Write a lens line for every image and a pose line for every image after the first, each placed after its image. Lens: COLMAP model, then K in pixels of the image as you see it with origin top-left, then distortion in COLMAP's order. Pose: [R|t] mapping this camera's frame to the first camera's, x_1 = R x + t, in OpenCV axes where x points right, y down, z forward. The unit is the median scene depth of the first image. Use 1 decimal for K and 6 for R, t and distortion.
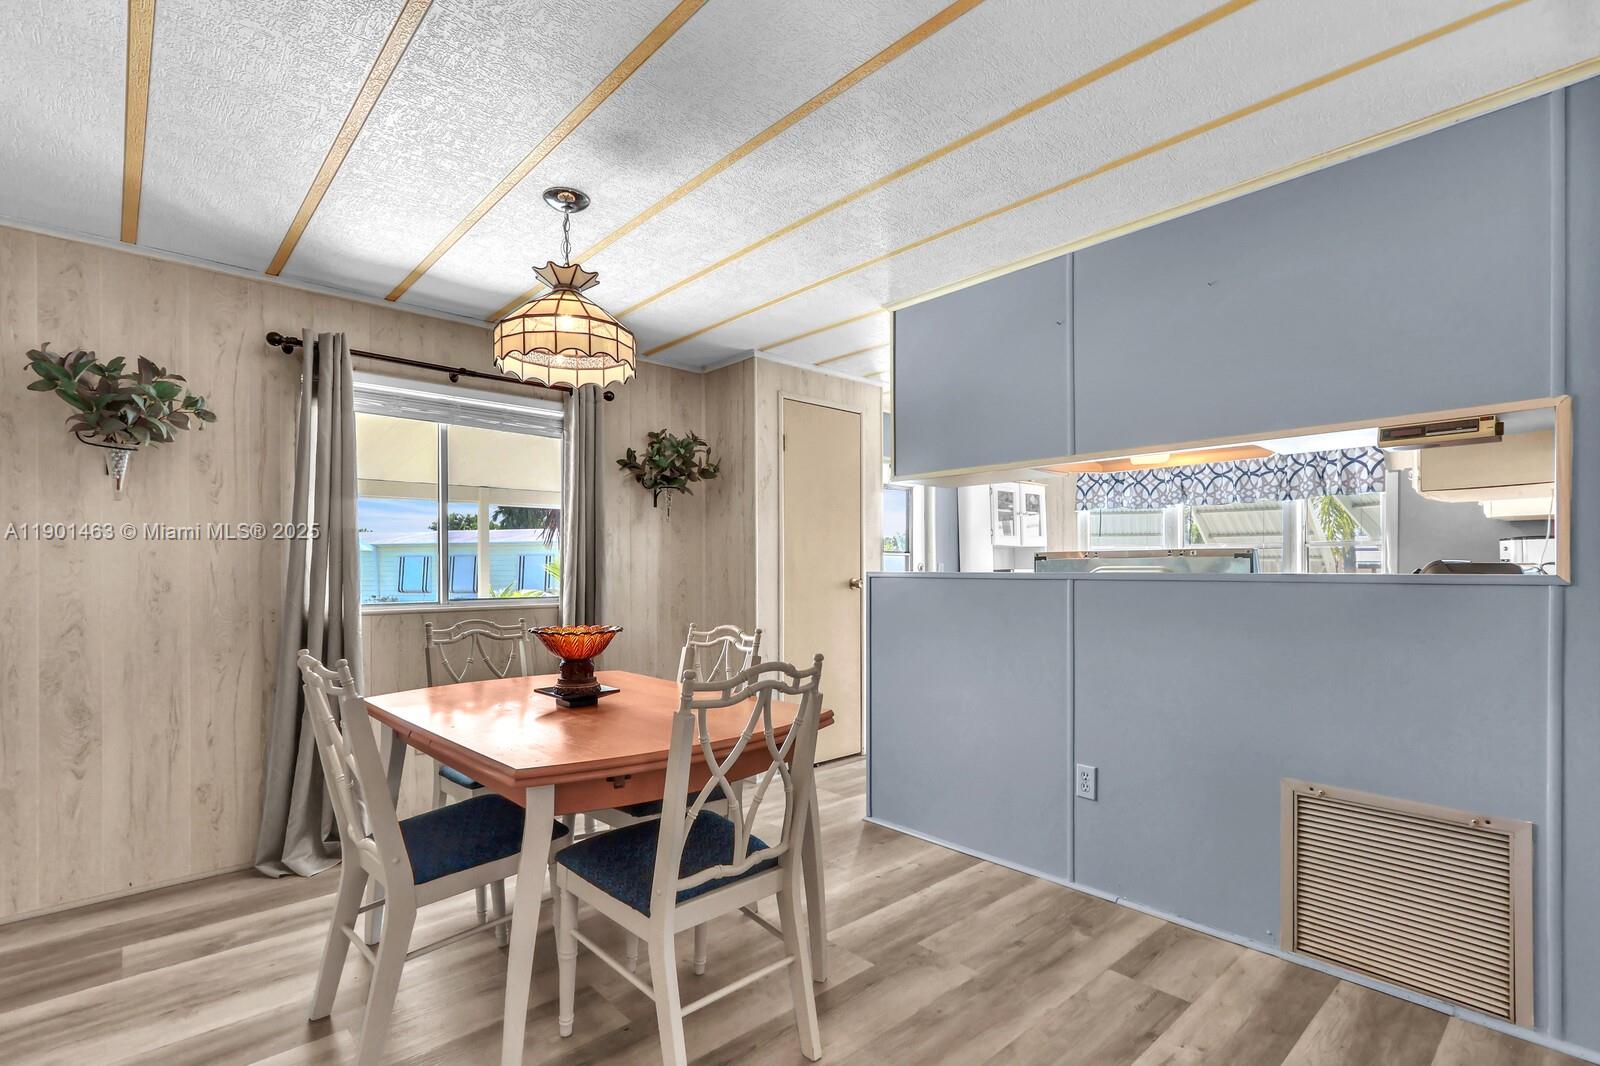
lens RADIAL K [[755.4, 0, 803.8], [0, 755.4, 564.9], [0, 0, 1]] dist [0.001010, -0.000253]
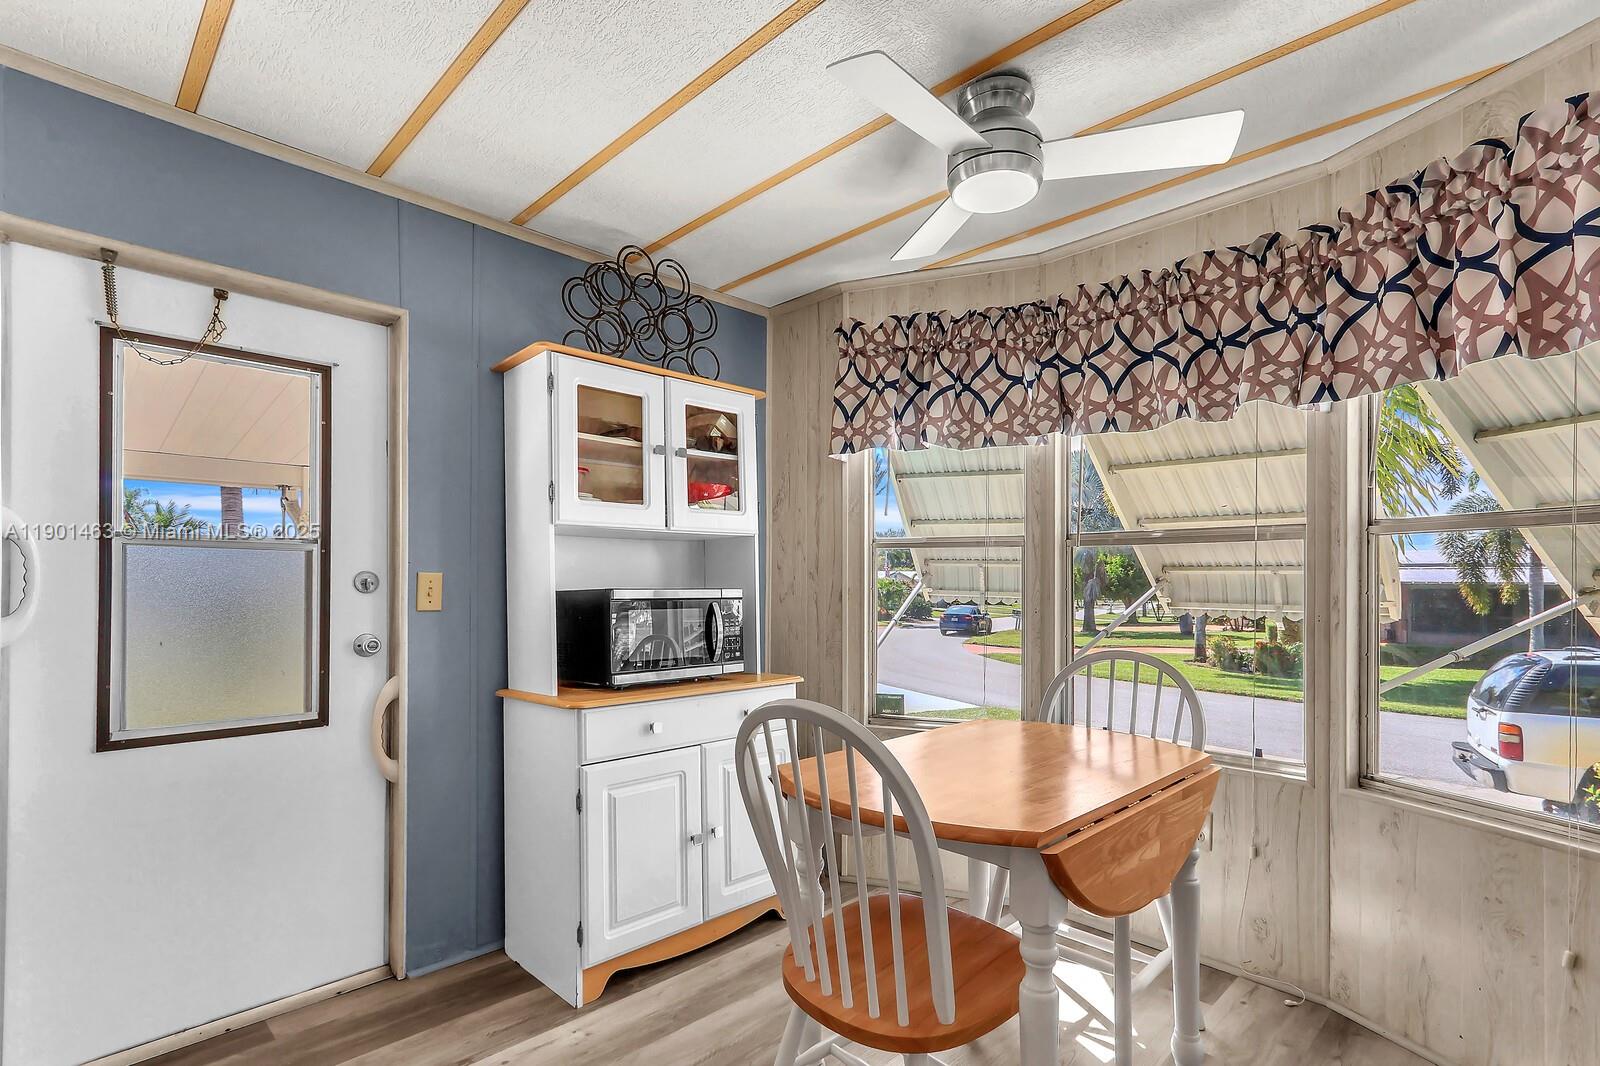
lens RADIAL K [[770.6, 0, 796.9], [0, 770.6, 576.8], [0, 0, 1]] dist [0.002007, 0.000479]
pose [[0.999186, 0.006385, 0.039830, 0.354680], [-0.006321, 0.999979, -0.001721, -0.000268], [-0.039841, 0.001468, 0.999205, 0.608568]]
